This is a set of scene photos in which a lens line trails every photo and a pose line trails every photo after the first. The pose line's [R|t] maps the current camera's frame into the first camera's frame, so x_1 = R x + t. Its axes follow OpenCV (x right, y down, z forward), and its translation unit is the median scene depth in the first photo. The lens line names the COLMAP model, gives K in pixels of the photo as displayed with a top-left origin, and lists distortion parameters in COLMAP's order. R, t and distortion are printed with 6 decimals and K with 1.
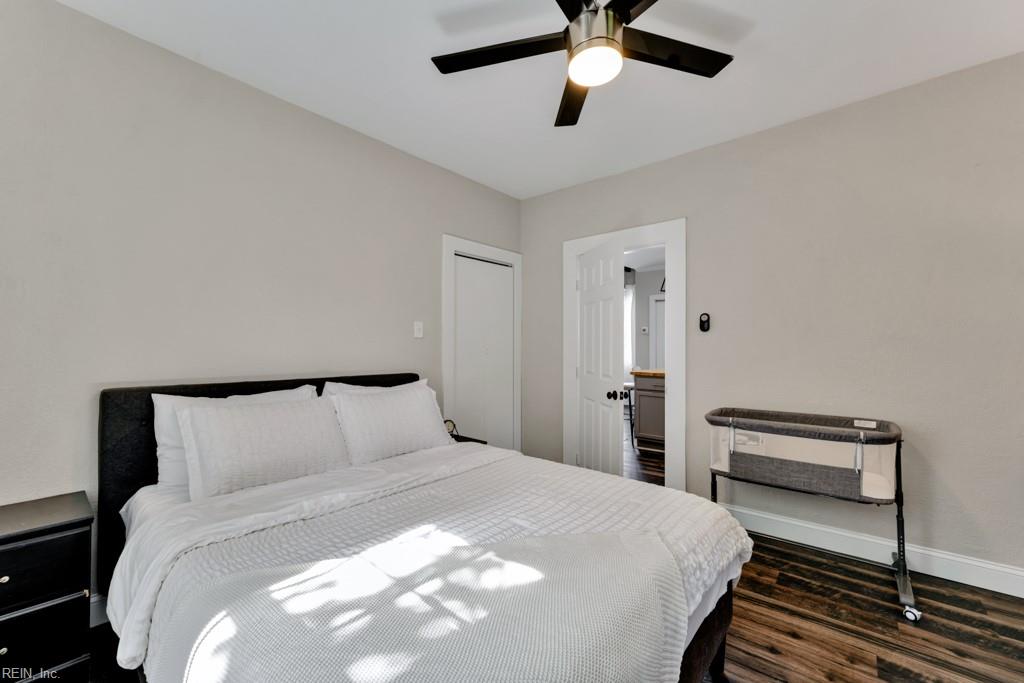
lens RADIAL K [[425.3, 0, 520.3], [0, 425.3, 337.9], [0, 0, 1]] dist [0.025078, 0.000001]
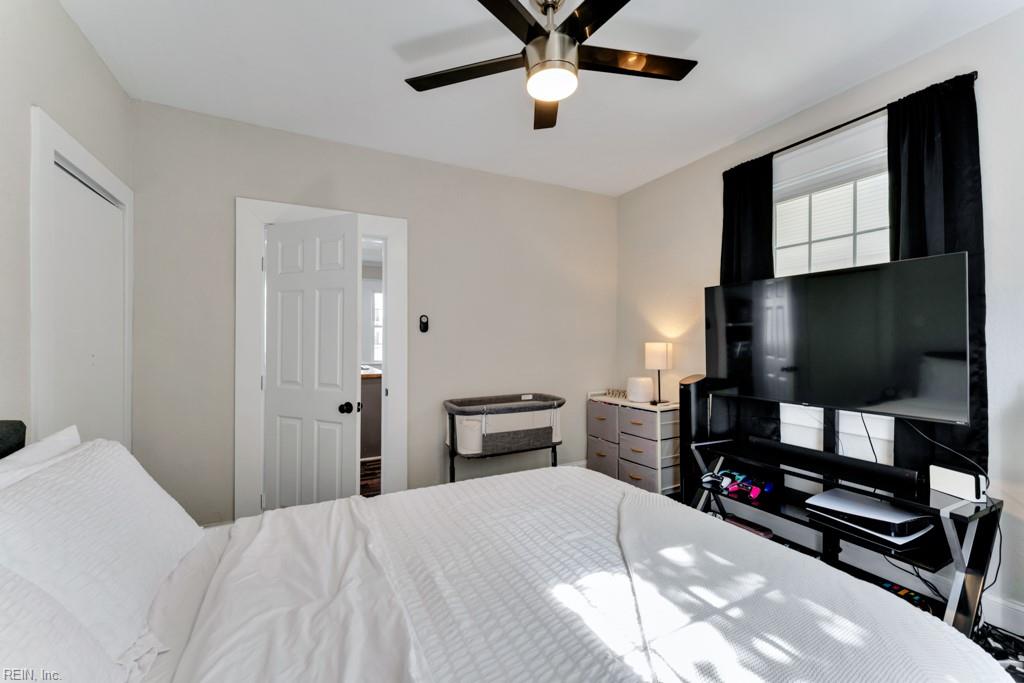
lens RADIAL K [[425.3, 0, 519.8], [0, 425.3, 343.1], [0, 0, 1]] dist [0.025078, 0.000001]
pose [[0.363425, -0.004269, 0.931614, -0.586032], [-0.008672, 0.999931, 0.007965, 0.001312], [-0.931583, -0.010973, 0.363363, 0.496784]]
